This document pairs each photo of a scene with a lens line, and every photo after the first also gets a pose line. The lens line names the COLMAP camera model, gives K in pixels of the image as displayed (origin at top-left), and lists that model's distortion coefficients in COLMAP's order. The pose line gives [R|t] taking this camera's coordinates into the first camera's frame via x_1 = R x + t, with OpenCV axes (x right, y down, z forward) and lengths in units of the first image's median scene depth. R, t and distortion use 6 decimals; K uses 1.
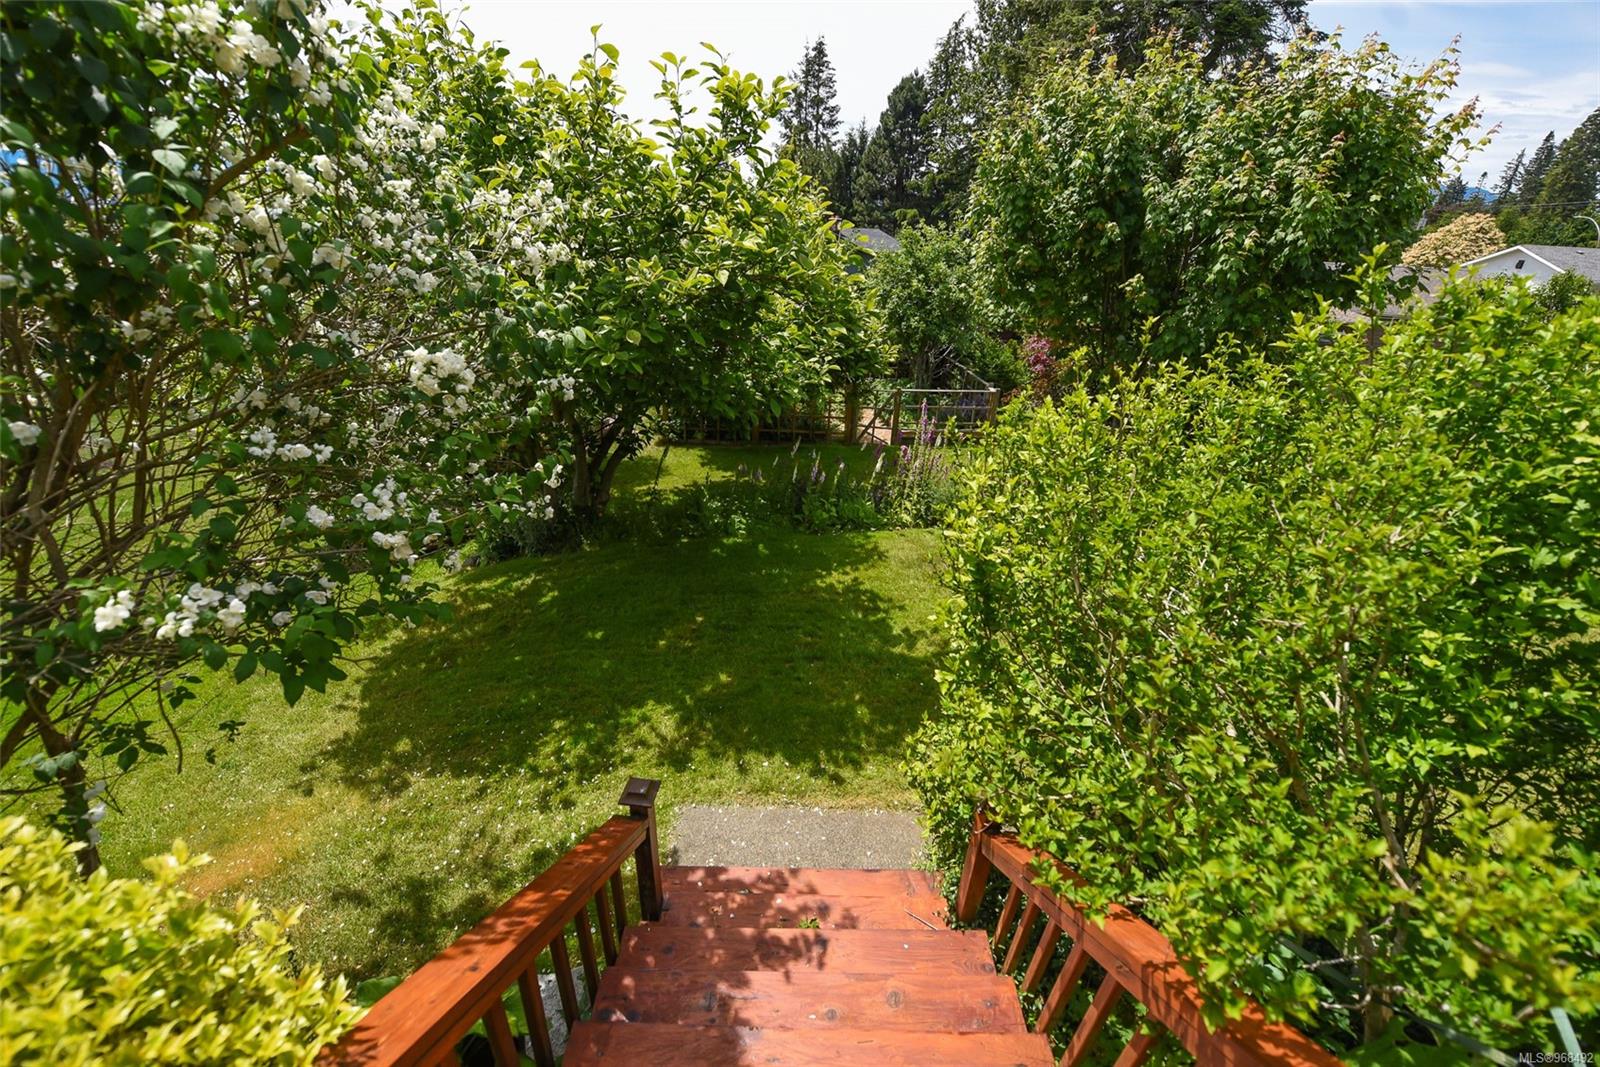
lens RADIAL K [[661.1, 0, 818.0], [0, 661.1, 536.8], [0, 0, 1]] dist [-0.028498, 0.000018]
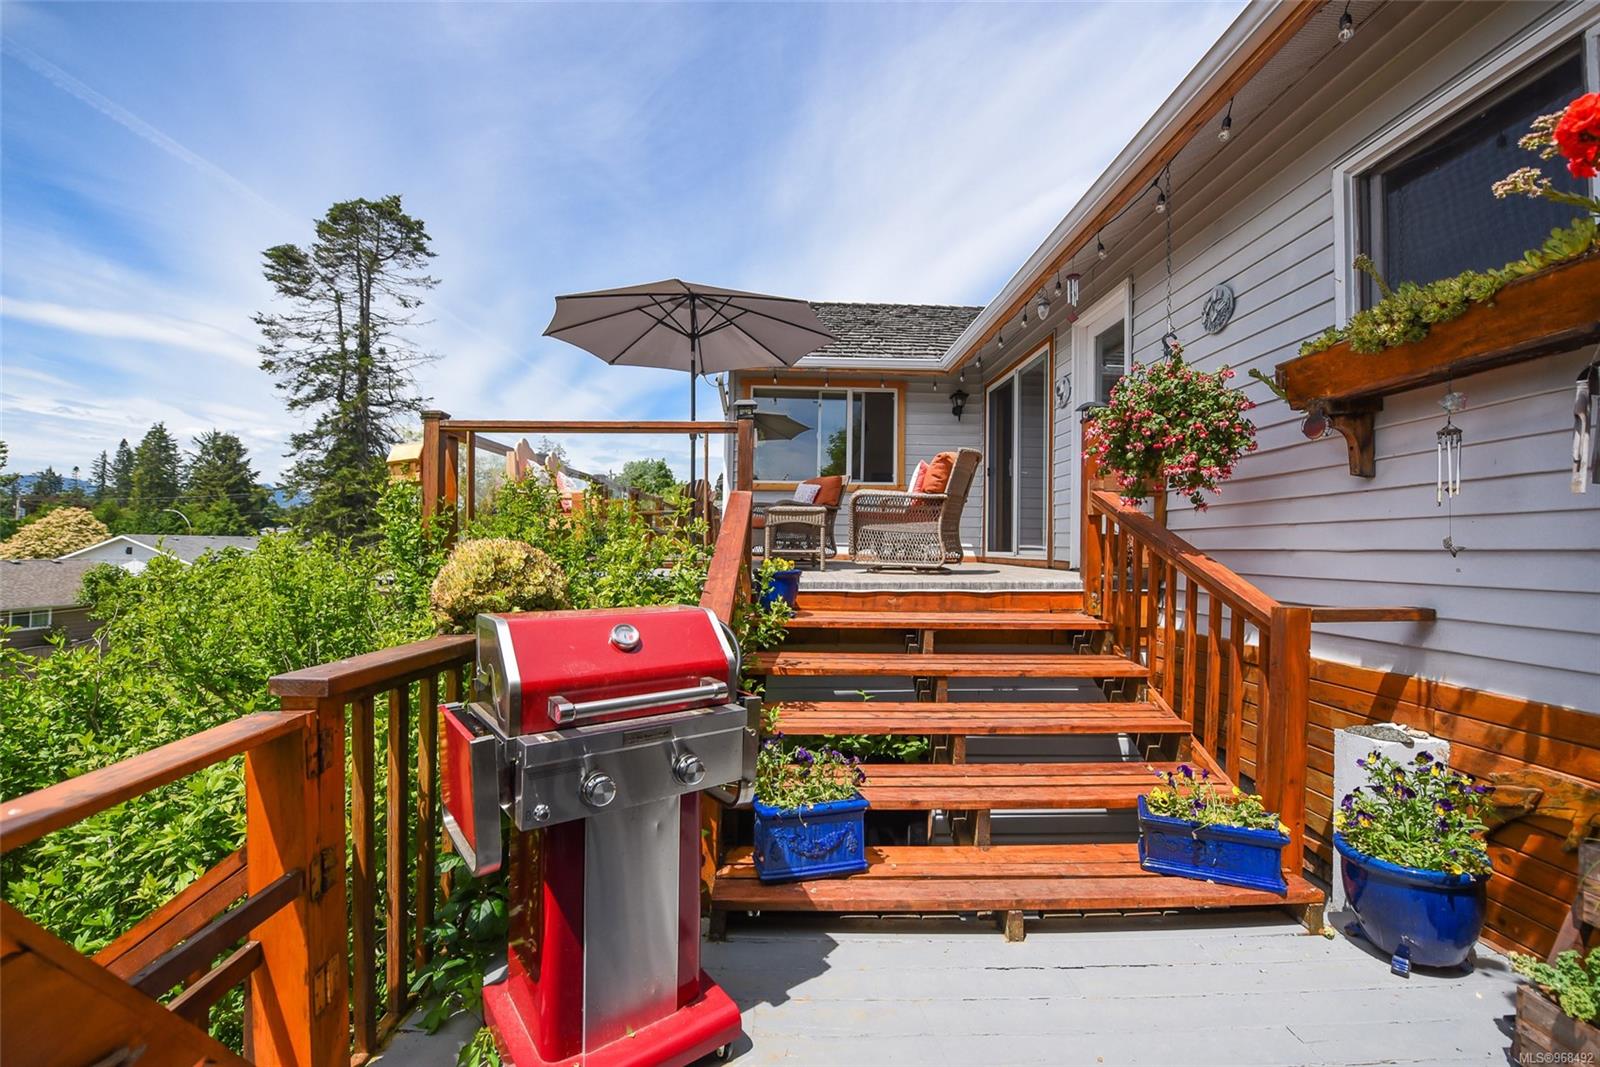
lens RADIAL K [[647.5, 0, 800.0], [0, 647.5, 533.5], [0, 0, 1]] dist [-0.021946, 0.000039]
pose [[-0.018620, -0.010019, 0.999776, -0.022959], [0.412781, 0.910675, 0.016813, 0.009637], [-0.910640, 0.413002, -0.012821, -0.050800]]
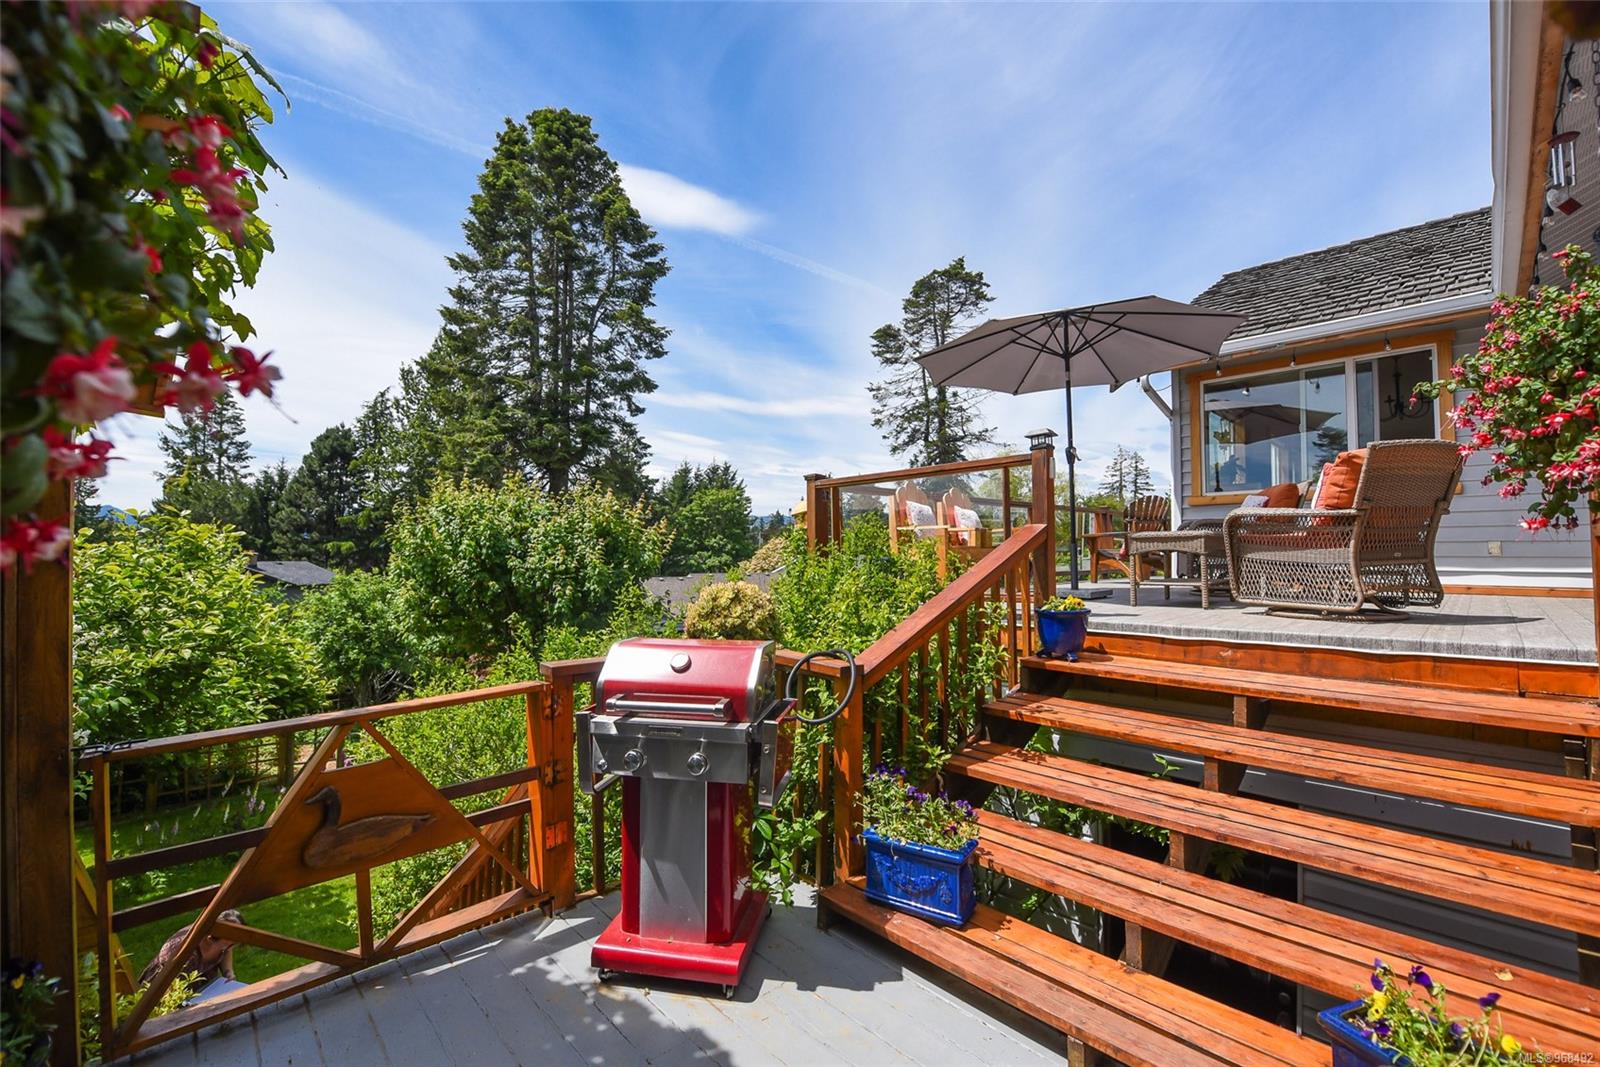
lens RADIAL K [[661.1, 0, 818.0], [0, 661.1, 536.8], [0, 0, 1]] dist [-0.028498, 0.000018]
pose [[0.731011, -0.010310, 0.682288, -0.009594], [0.307577, 0.897526, -0.315979, 0.030155], [-0.609114, 0.440840, 0.659273, -0.106455]]
